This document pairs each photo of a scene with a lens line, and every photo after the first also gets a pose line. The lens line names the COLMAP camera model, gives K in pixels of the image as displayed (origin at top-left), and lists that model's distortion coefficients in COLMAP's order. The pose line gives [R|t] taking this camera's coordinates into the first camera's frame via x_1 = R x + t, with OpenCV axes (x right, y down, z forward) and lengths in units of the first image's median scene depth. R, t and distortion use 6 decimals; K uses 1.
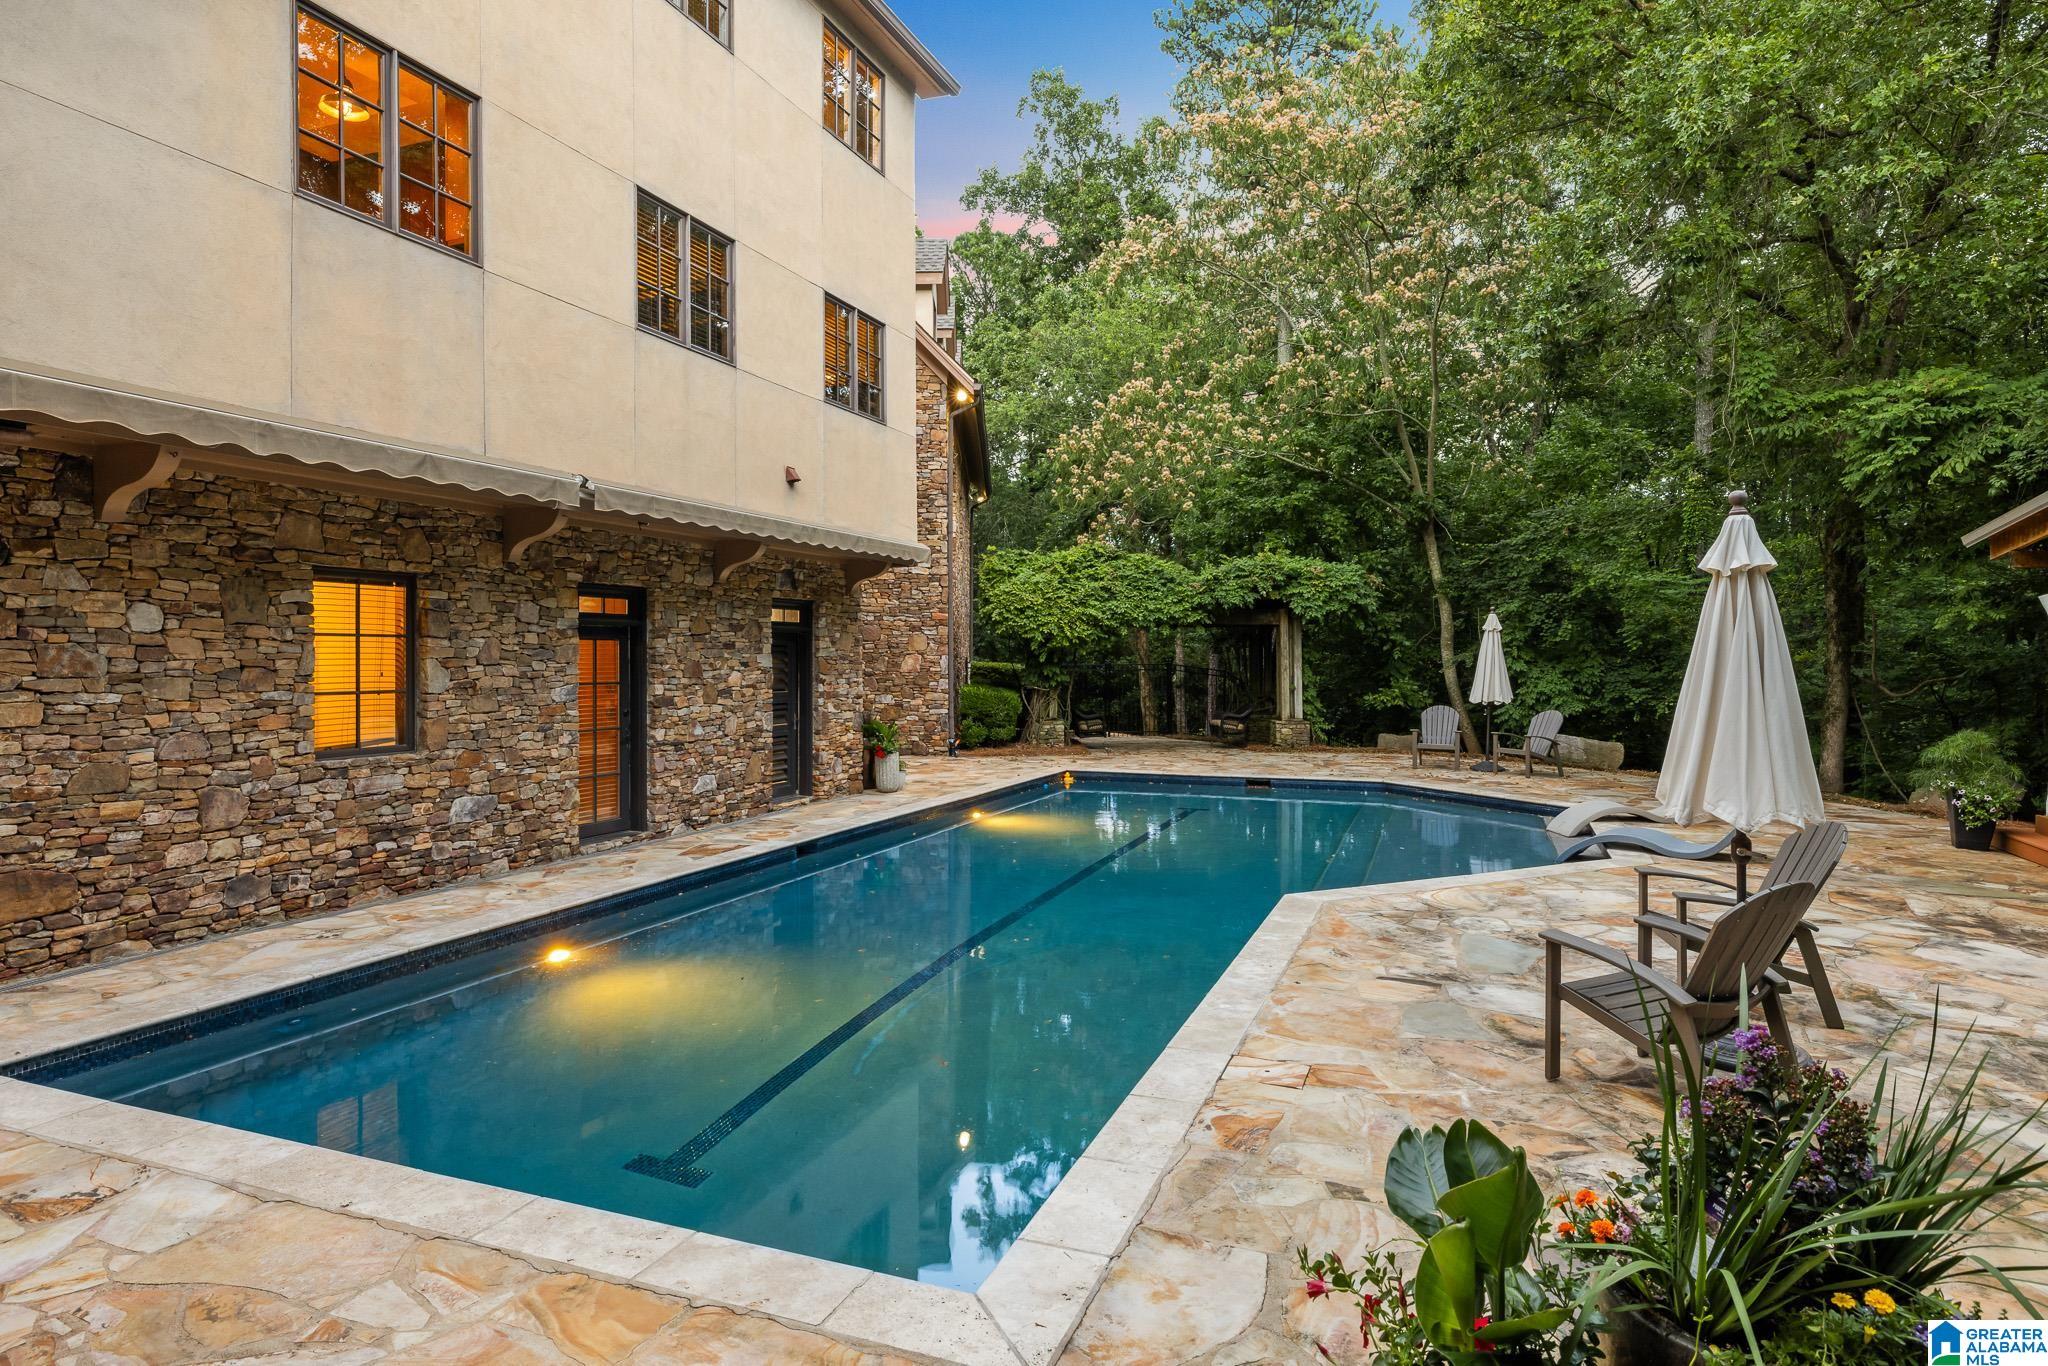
lens RADIAL K [[1192.4, 0, 1036.4], [0, 1192.4, 674.9], [0, 0, 1]] dist [0.032038, -0.000062]
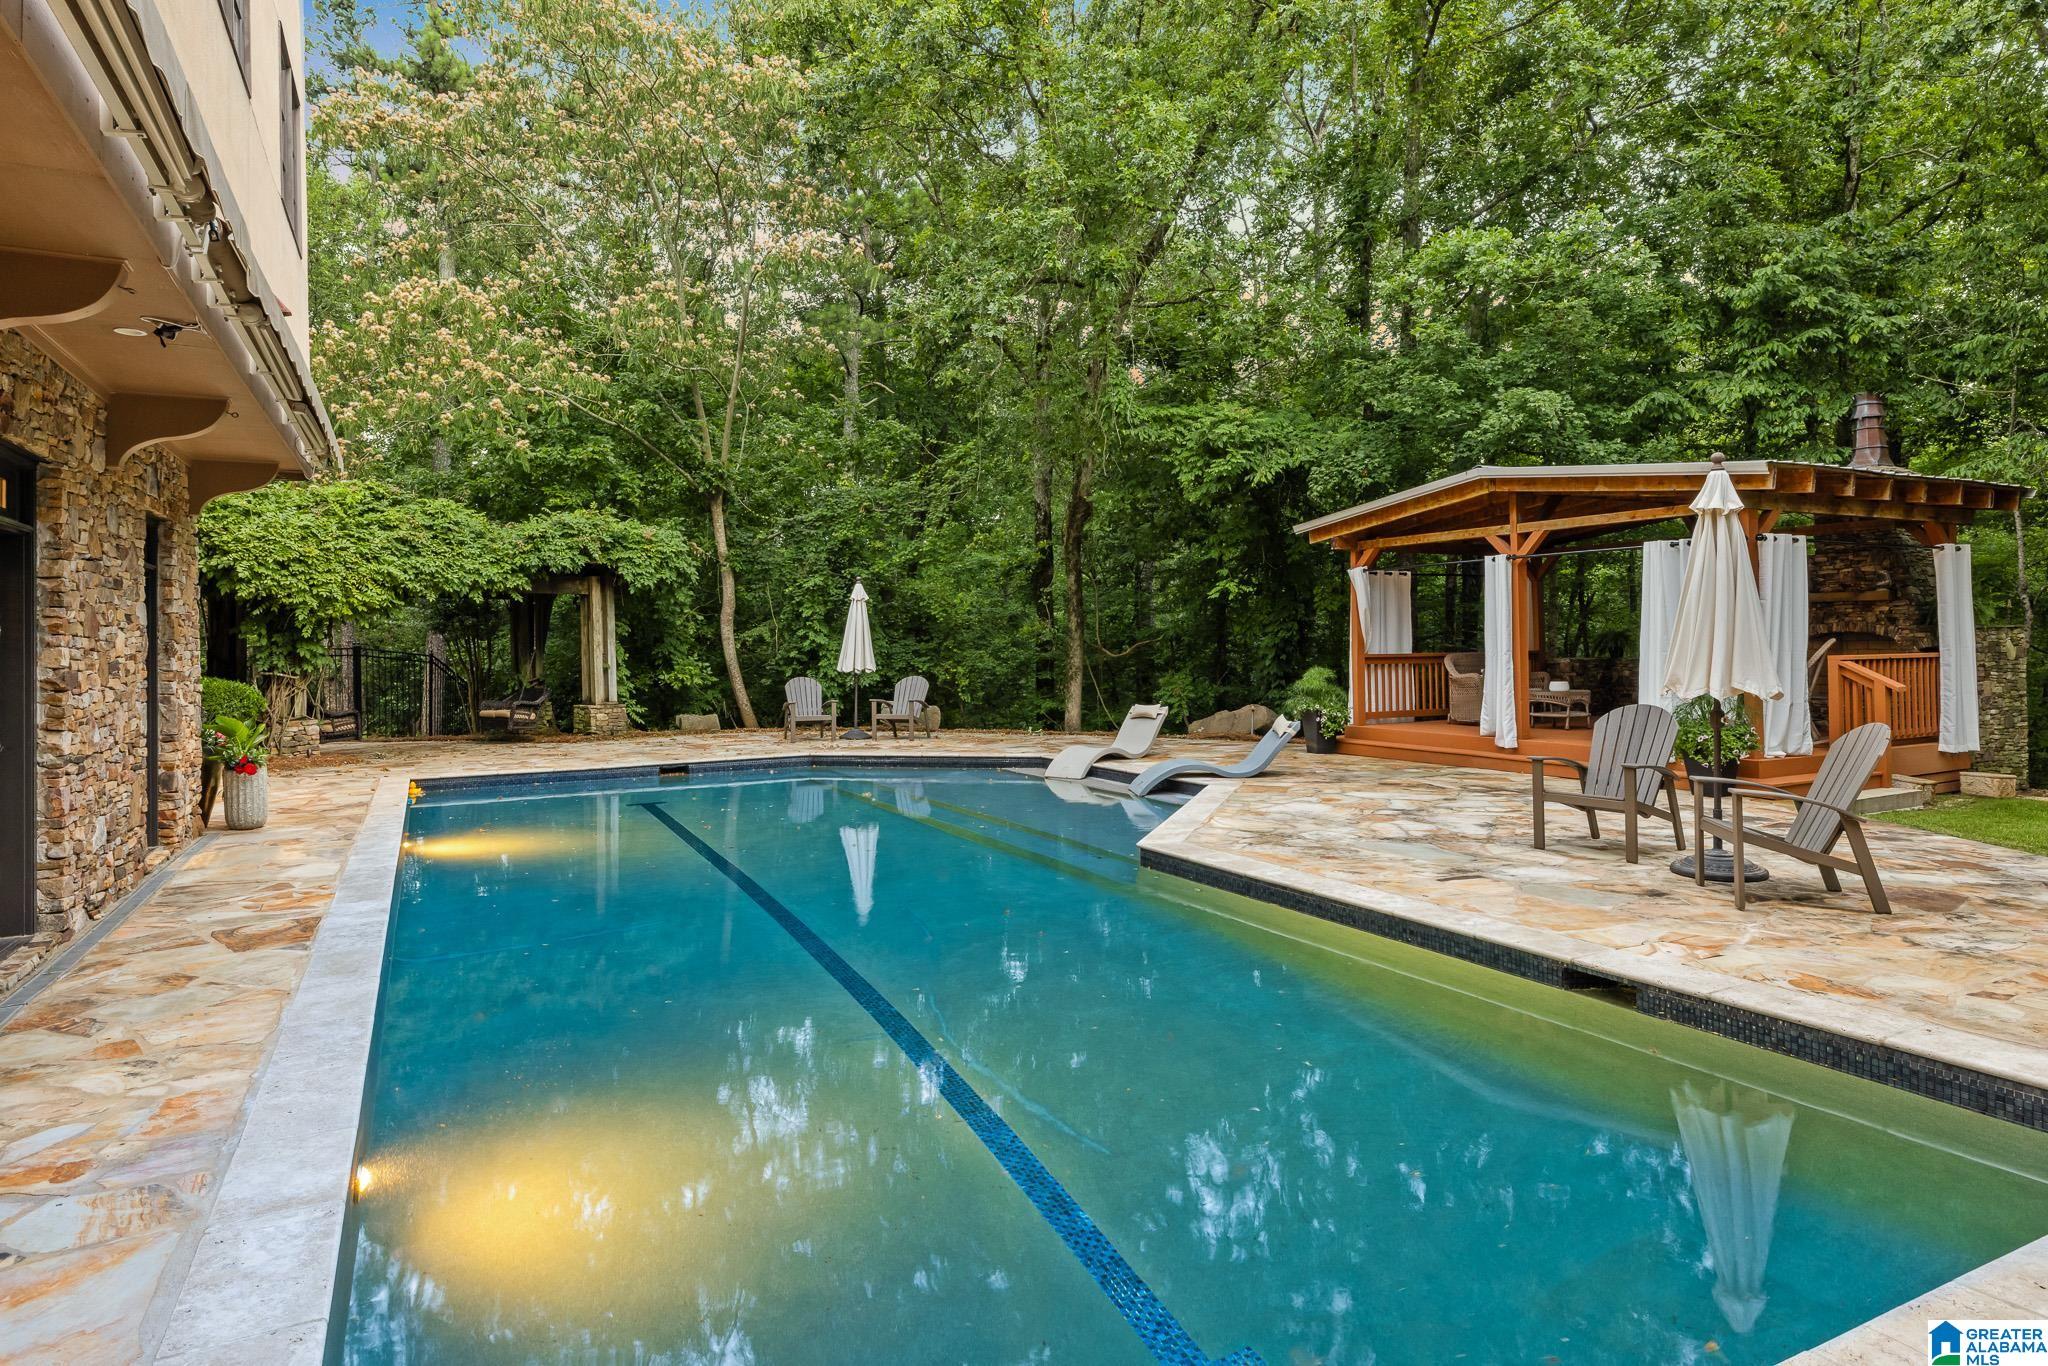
lens RADIAL K [[1192.4, 0, 1036.4], [0, 1192.4, 678.4], [0, 0, 1]] dist [0.032038, -0.000062]
pose [[0.668817, -0.032583, 0.742712, -0.242915], [0.029259, 0.999419, 0.017498, 0.013952], [-0.742851, 0.010028, 0.669382, 0.184386]]
